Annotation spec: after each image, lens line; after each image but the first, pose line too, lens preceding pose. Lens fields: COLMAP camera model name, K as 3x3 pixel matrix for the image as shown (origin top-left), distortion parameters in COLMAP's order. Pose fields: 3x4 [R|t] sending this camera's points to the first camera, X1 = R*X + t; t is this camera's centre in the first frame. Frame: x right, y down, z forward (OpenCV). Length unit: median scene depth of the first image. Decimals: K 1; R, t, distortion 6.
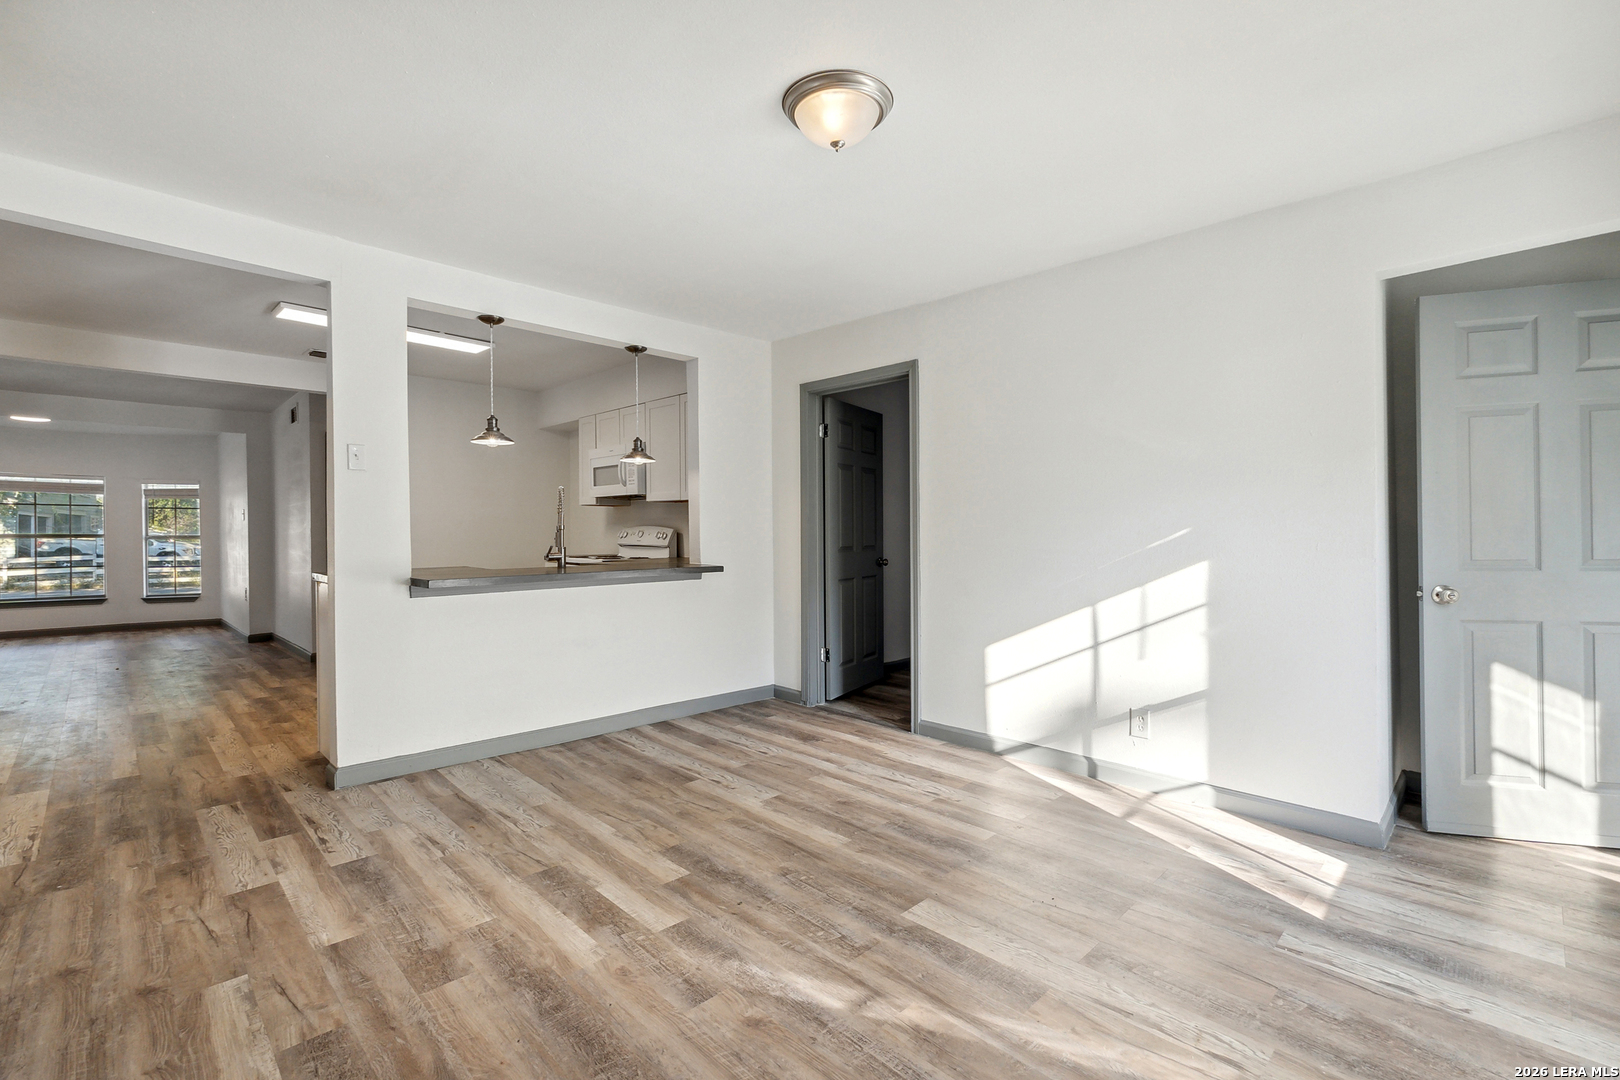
lens RADIAL K [[718.2, 0, 800.4], [0, 718.2, 523.2], [0, 0, 1]] dist [-0.000966, -0.000268]
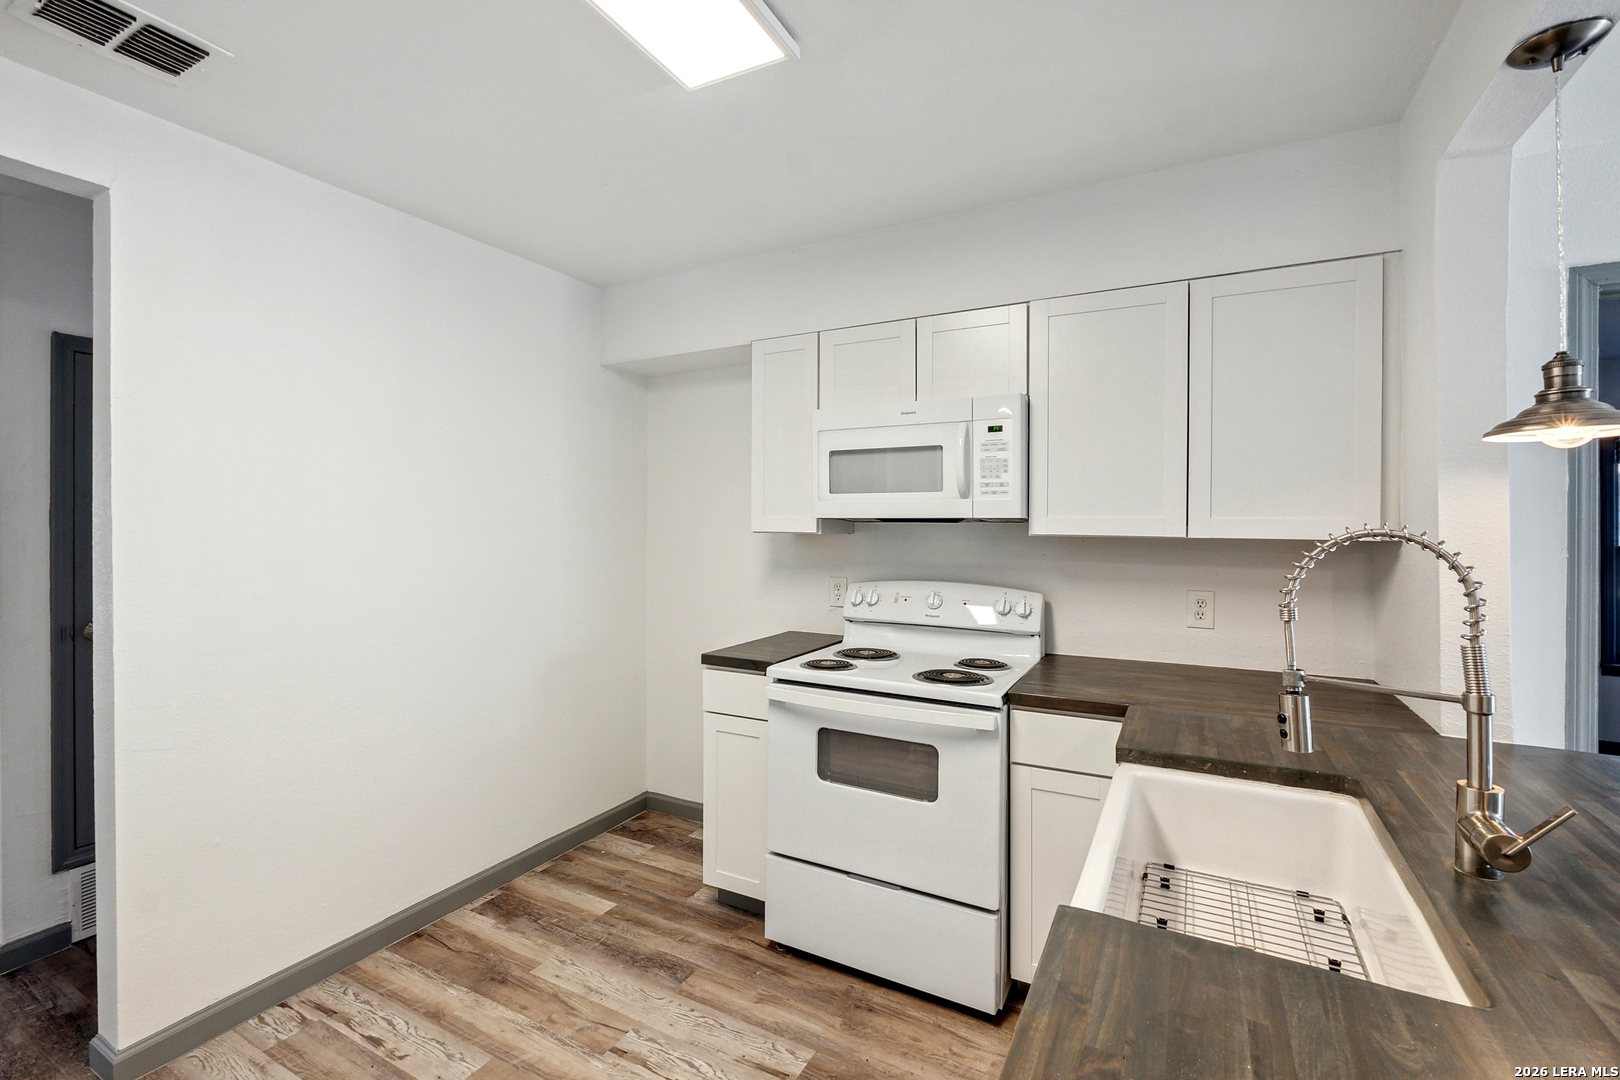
lens RADIAL K [[718.2, 0, 800.4], [0, 718.2, 523.2], [0, 0, 1]] dist [-0.000966, -0.000268]
pose [[0.957916, 0.002285, 0.287040, -0.864679], [-0.005867, 0.999915, 0.011617, -0.077247], [-0.286989, -0.012812, 0.957848, 1.176348]]
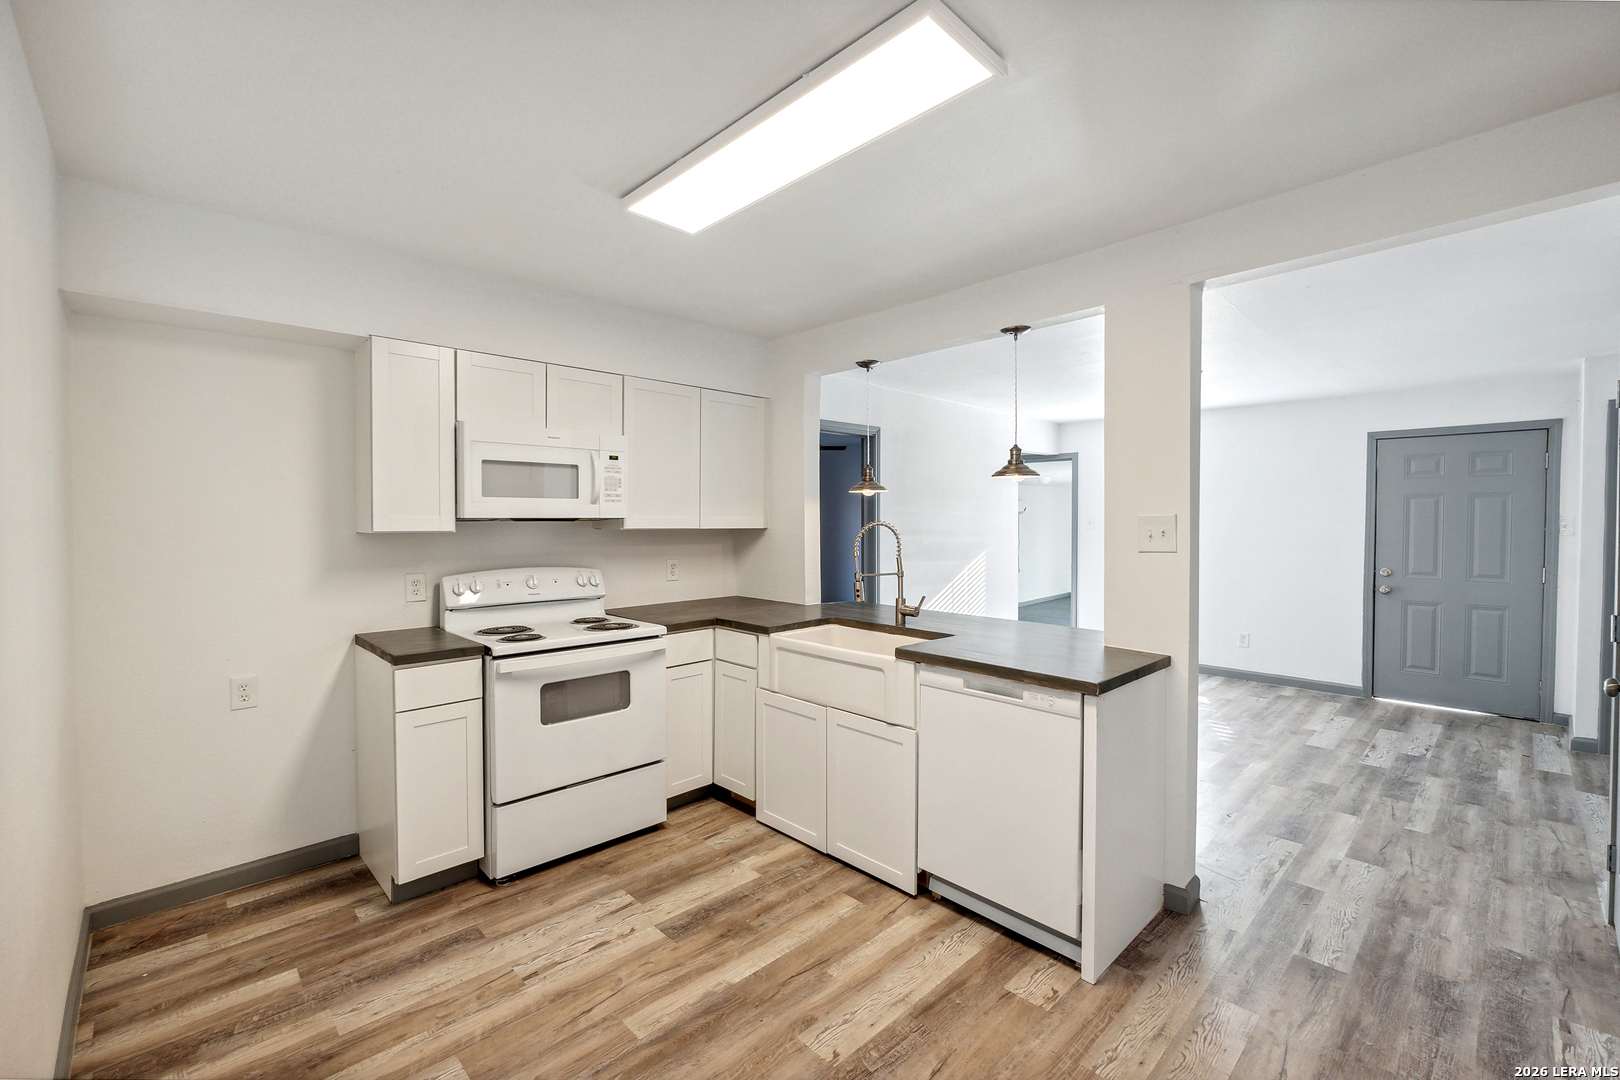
lens RADIAL K [[684.8, 0, 811.4], [0, 684.8, 530.4], [0, 0, 1]] dist [-0.002210, -0.000267]
pose [[0.003143, -0.016247, 0.999863, -1.521093], [-0.009733, 0.999820, 0.016277, -0.076048], [-0.999948, -0.009783, 0.002985, 1.530257]]
